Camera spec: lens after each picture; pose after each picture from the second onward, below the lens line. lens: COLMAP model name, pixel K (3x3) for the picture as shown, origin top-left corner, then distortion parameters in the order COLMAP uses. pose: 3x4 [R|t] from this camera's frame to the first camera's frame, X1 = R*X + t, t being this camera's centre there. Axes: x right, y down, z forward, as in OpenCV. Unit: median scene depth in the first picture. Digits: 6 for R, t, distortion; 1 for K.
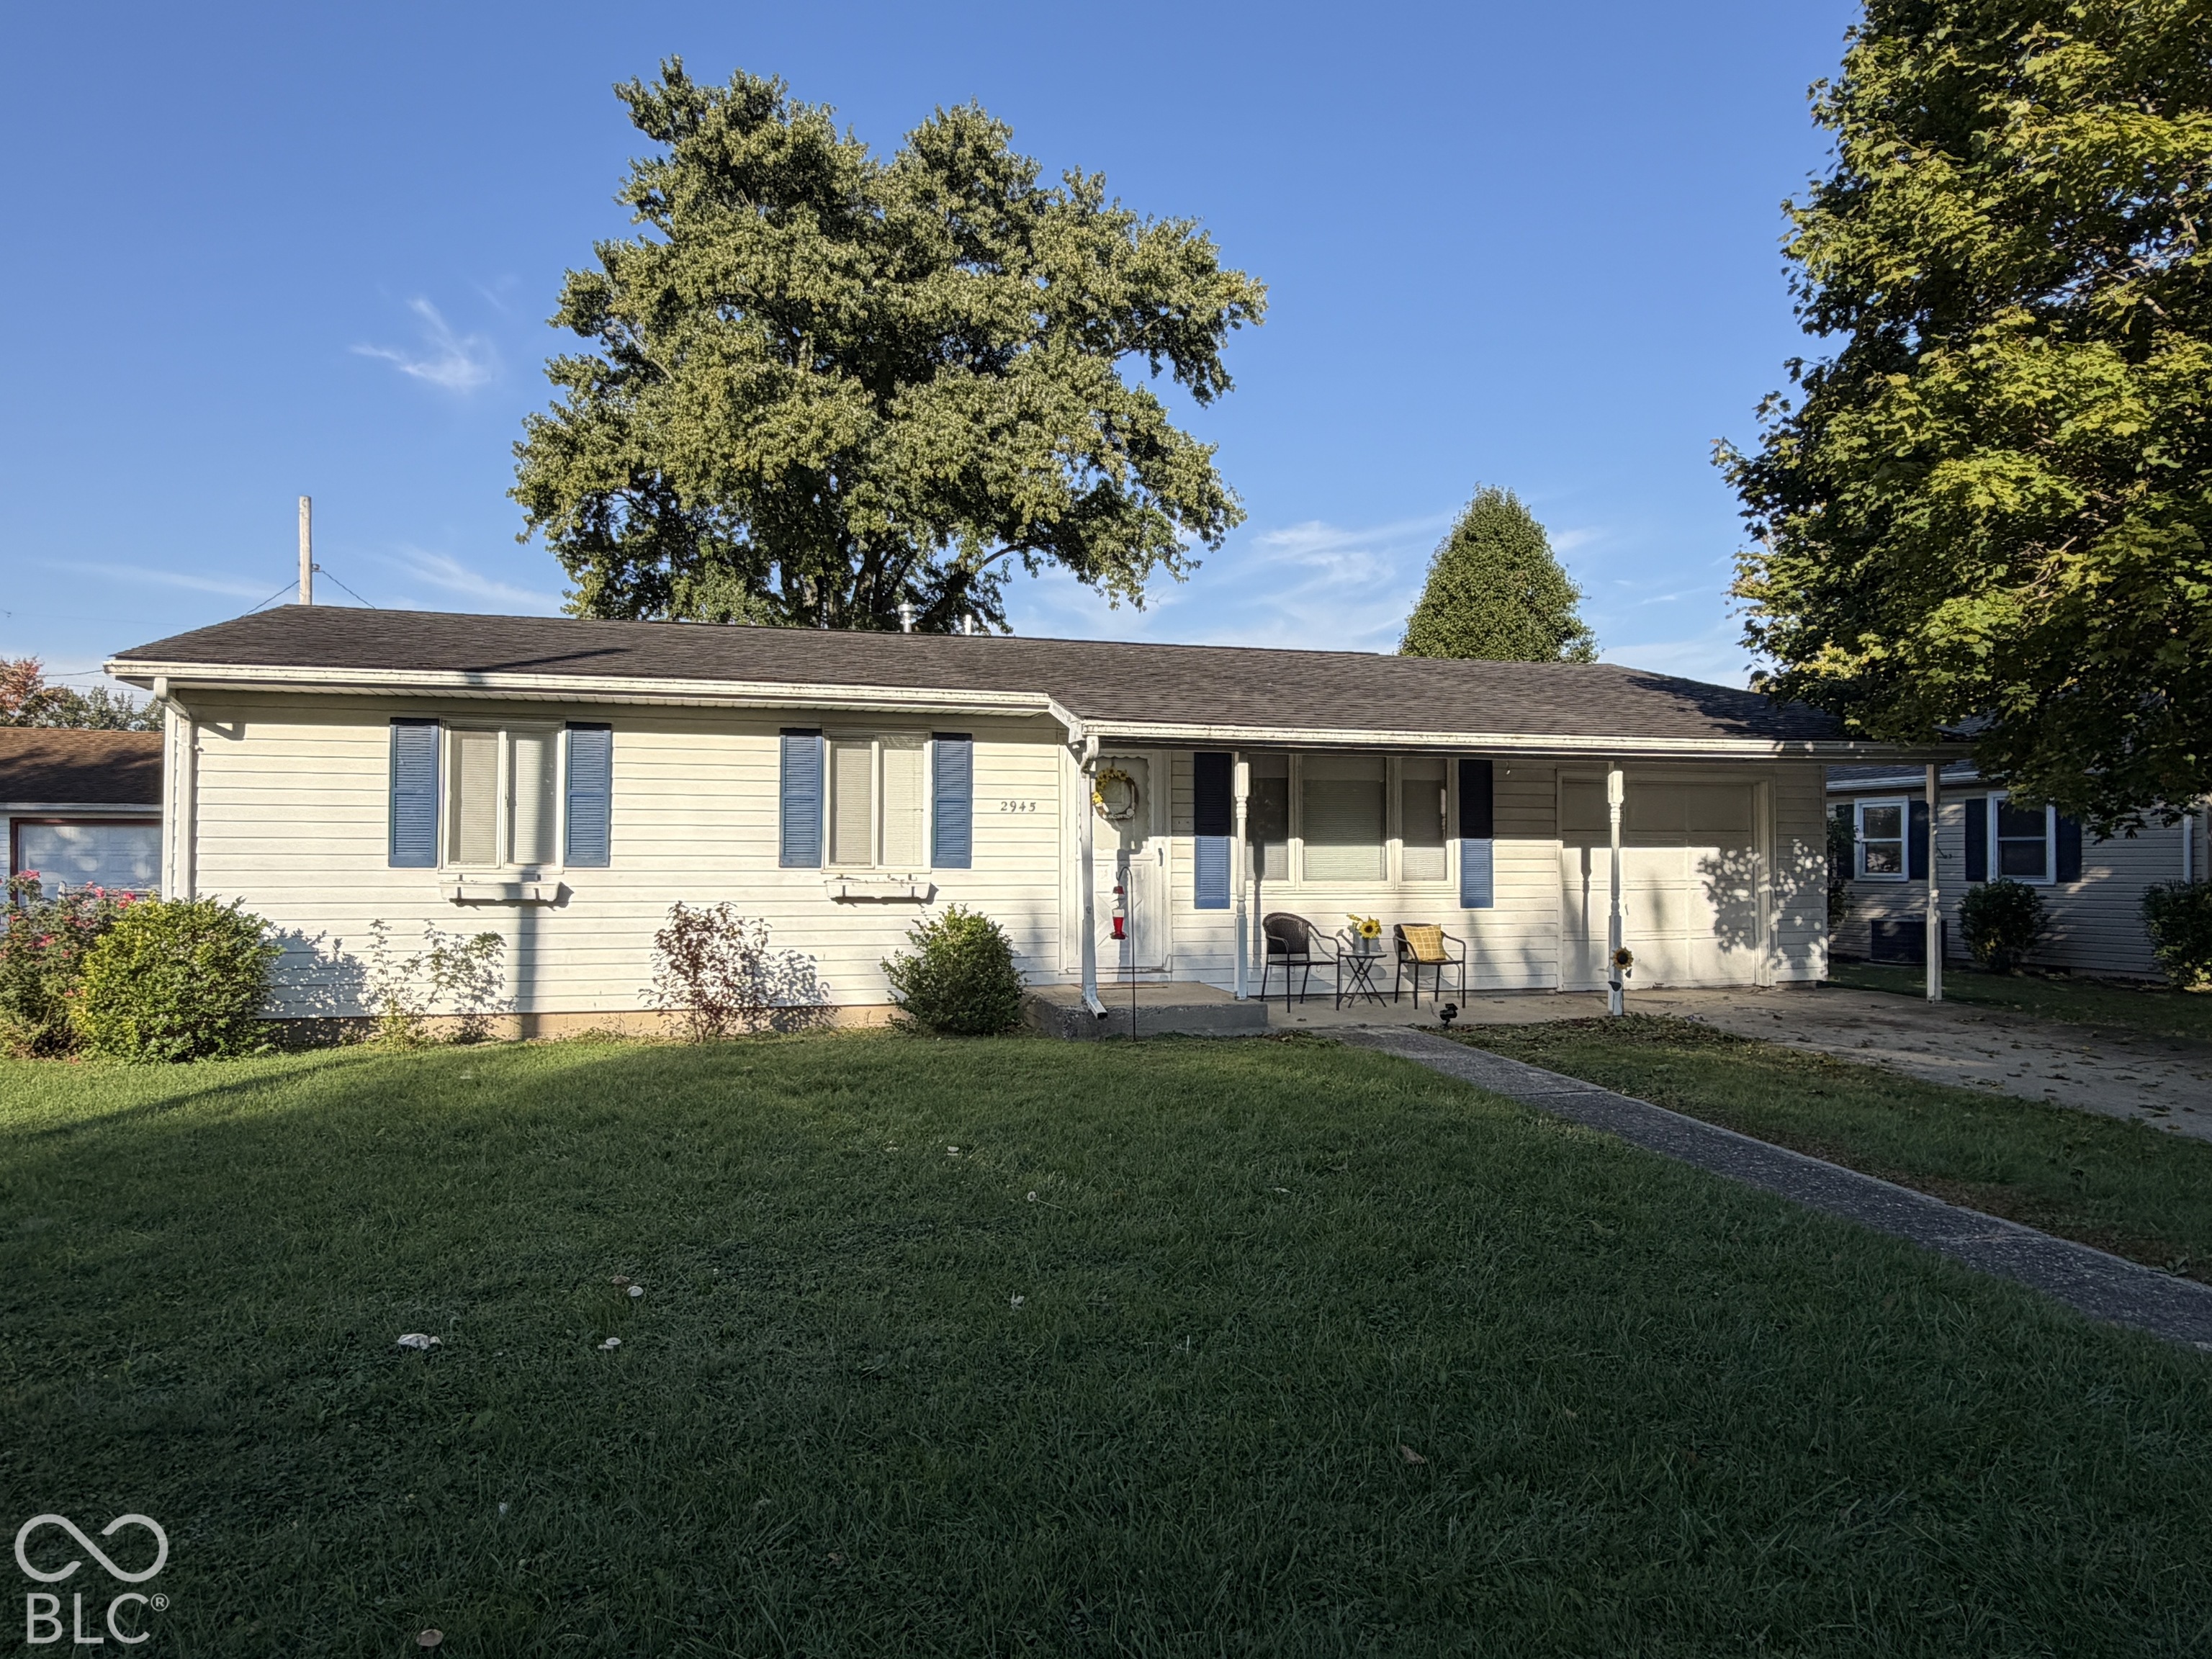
lens RADIAL K [[1407.5, 0, 1106.0], [0, 1407.5, 829.5], [0, 0, 1]] dist [-0.076823, -0.000014]
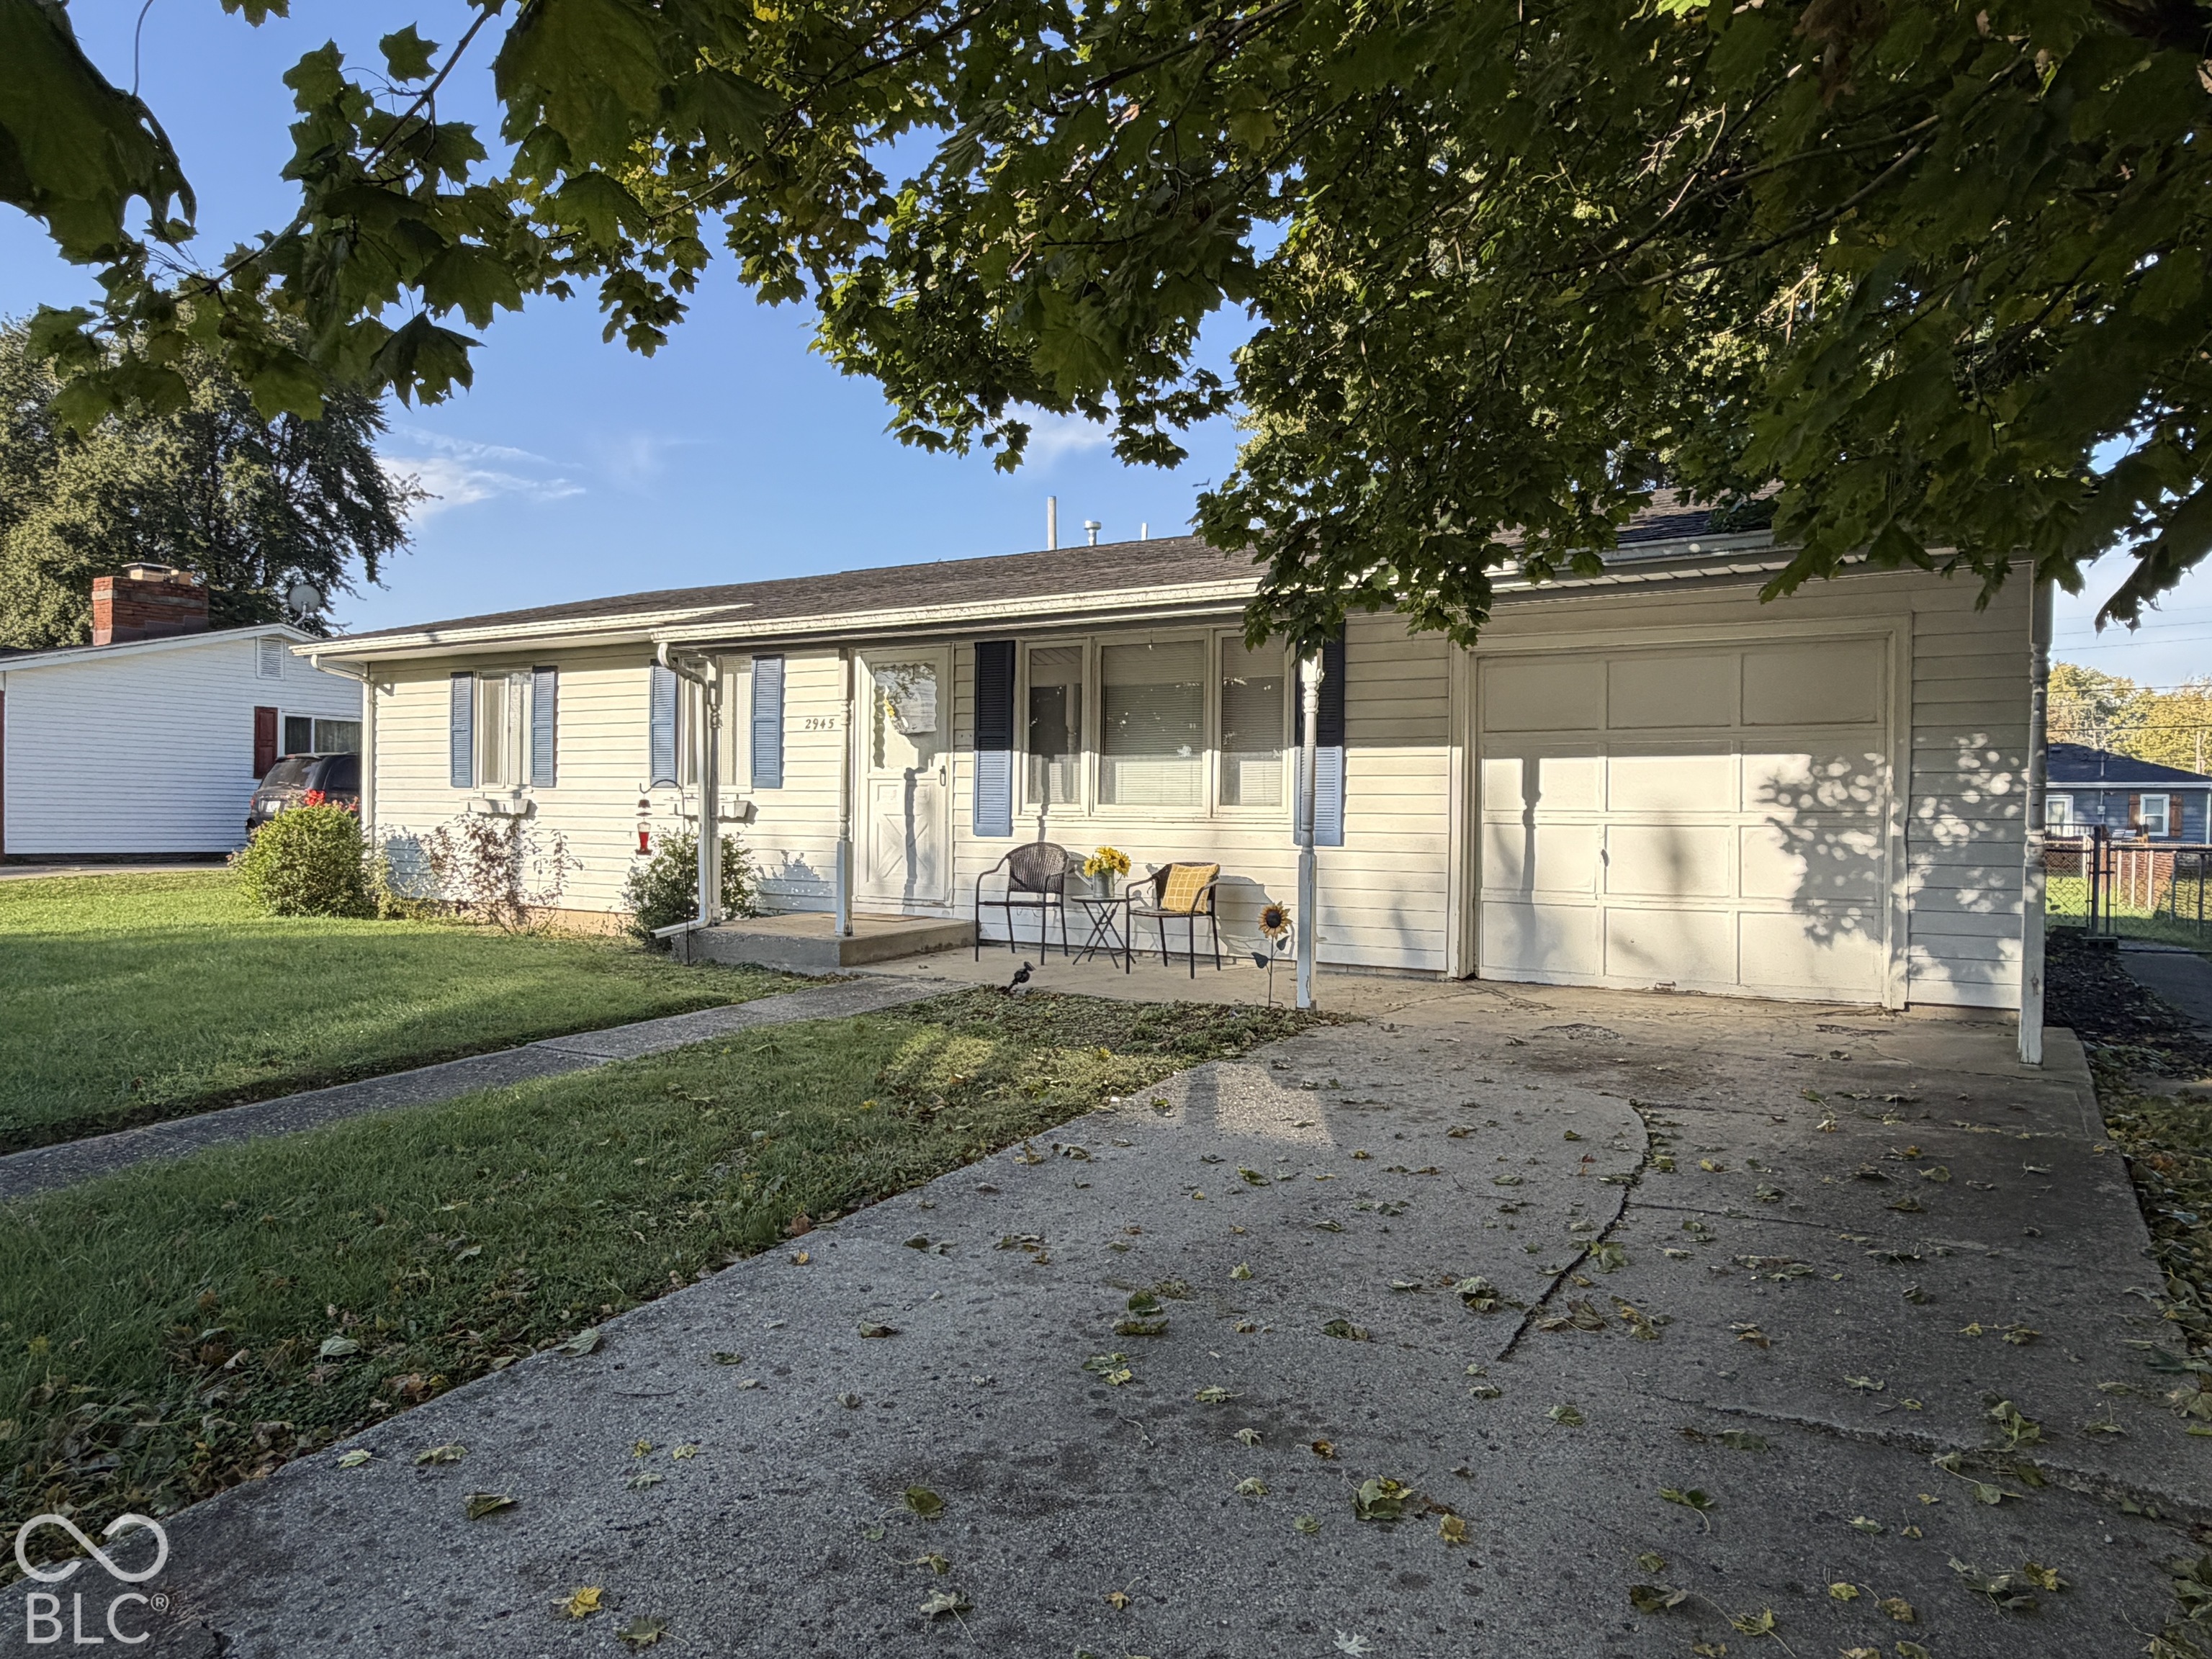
lens RADIAL K [[1407.5, 0, 1106.0], [0, 1407.5, 829.5], [0, 0, 1]] dist [-0.076823, -0.000014]
pose [[0.696640, 0.015434, -0.717255, 0.691392], [0.001687, 0.999731, 0.023151, 0.030728], [0.717419, -0.017338, 0.696426, 0.431866]]
